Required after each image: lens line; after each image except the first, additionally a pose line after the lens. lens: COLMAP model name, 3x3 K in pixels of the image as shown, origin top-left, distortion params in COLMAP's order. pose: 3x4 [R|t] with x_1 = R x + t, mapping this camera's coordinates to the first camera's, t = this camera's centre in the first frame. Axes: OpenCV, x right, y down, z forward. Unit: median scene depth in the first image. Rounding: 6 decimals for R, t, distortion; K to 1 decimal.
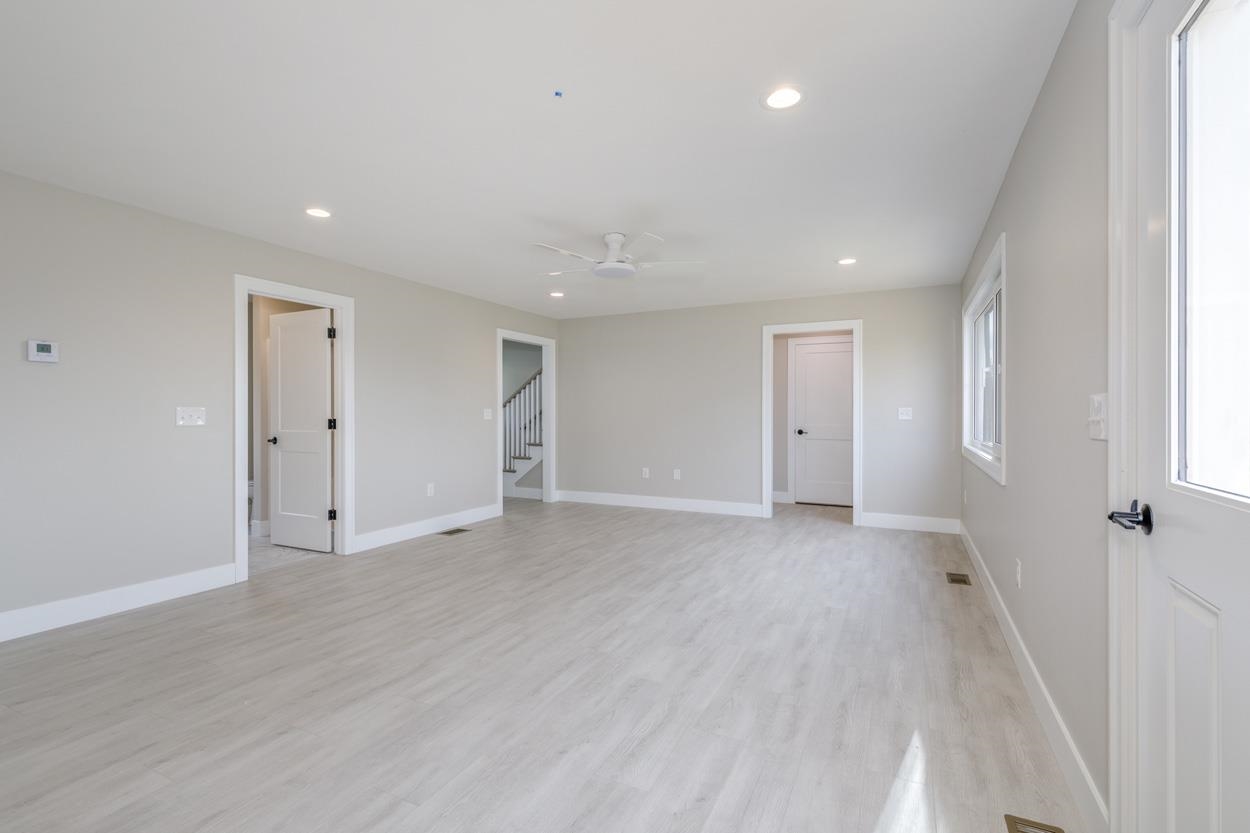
lens RADIAL K [[556.6, 0, 625.0], [0, 556.6, 416.5], [0, 0, 1]] dist [-0.040107, -0.000055]
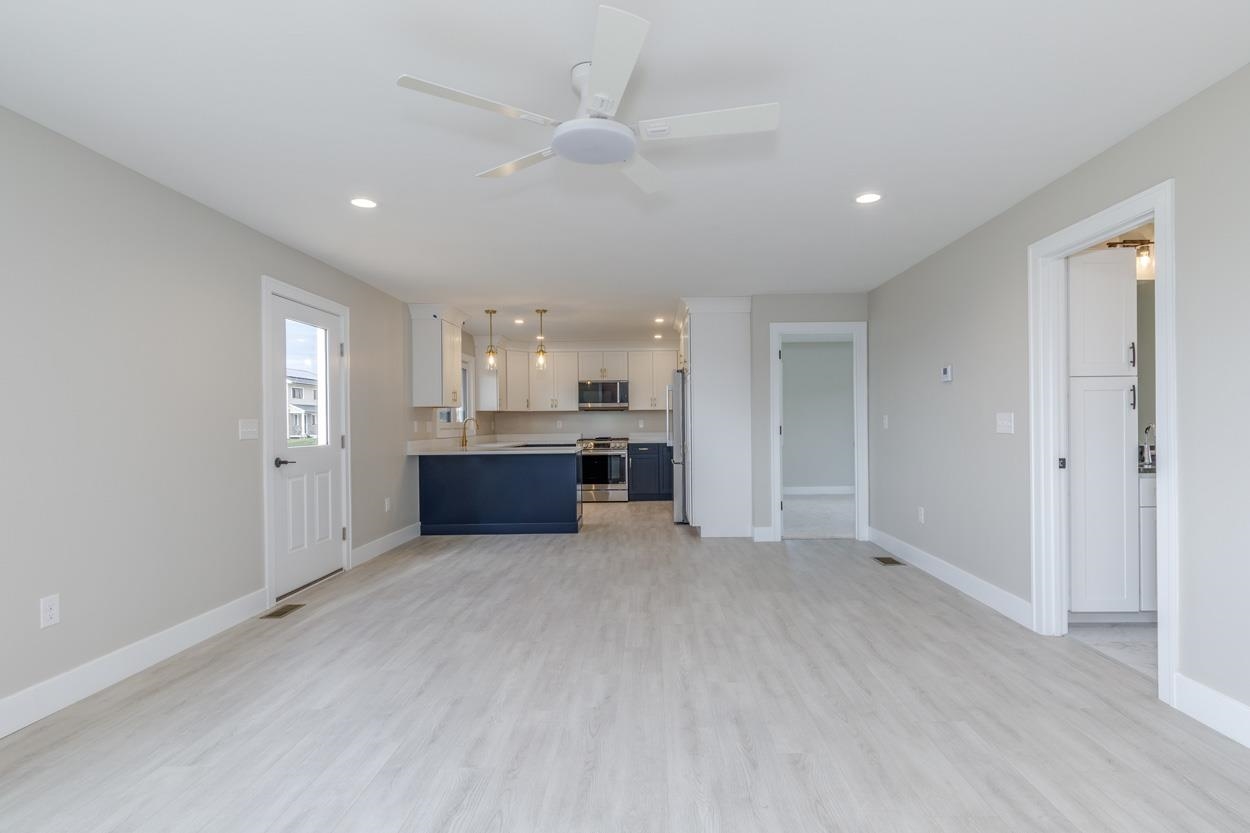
lens RADIAL K [[575.4, 0, 639.3], [0, 575.4, 420.8], [0, 0, 1]] dist [-0.001263, -0.000344]
pose [[-0.894744, 0.009662, -0.446475, 0.220635], [0.010566, 0.999944, 0.000464, -0.012067], [0.446455, -0.004302, -0.894796, 1.803999]]
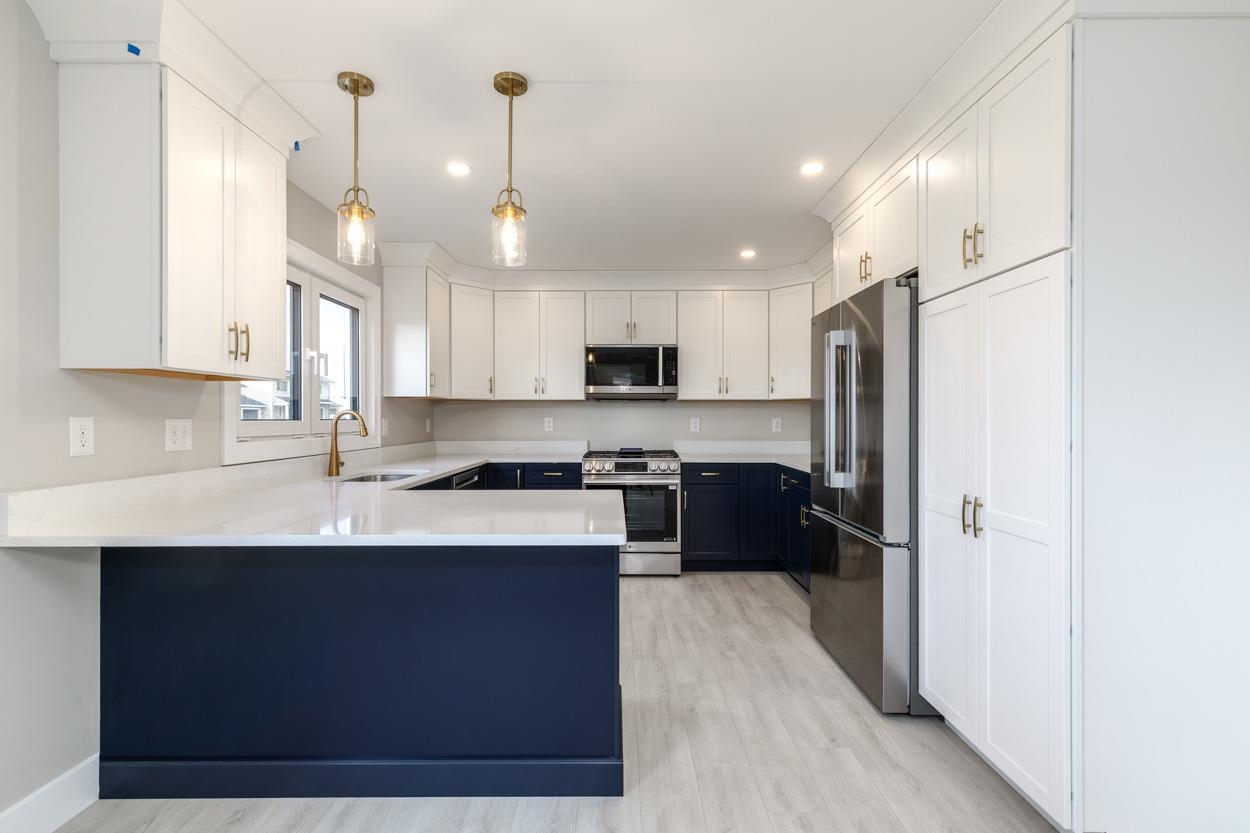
lens RADIAL K [[556.6, 0, 625.0], [0, 556.6, 416.5], [0, 0, 1]] dist [-0.040107, -0.000055]
pose [[-0.889490, -0.000433, -0.456955, 0.041772], [-0.000362, 1.000000, -0.000241, -0.014977], [0.456955, -0.000049, -0.889490, 1.243894]]
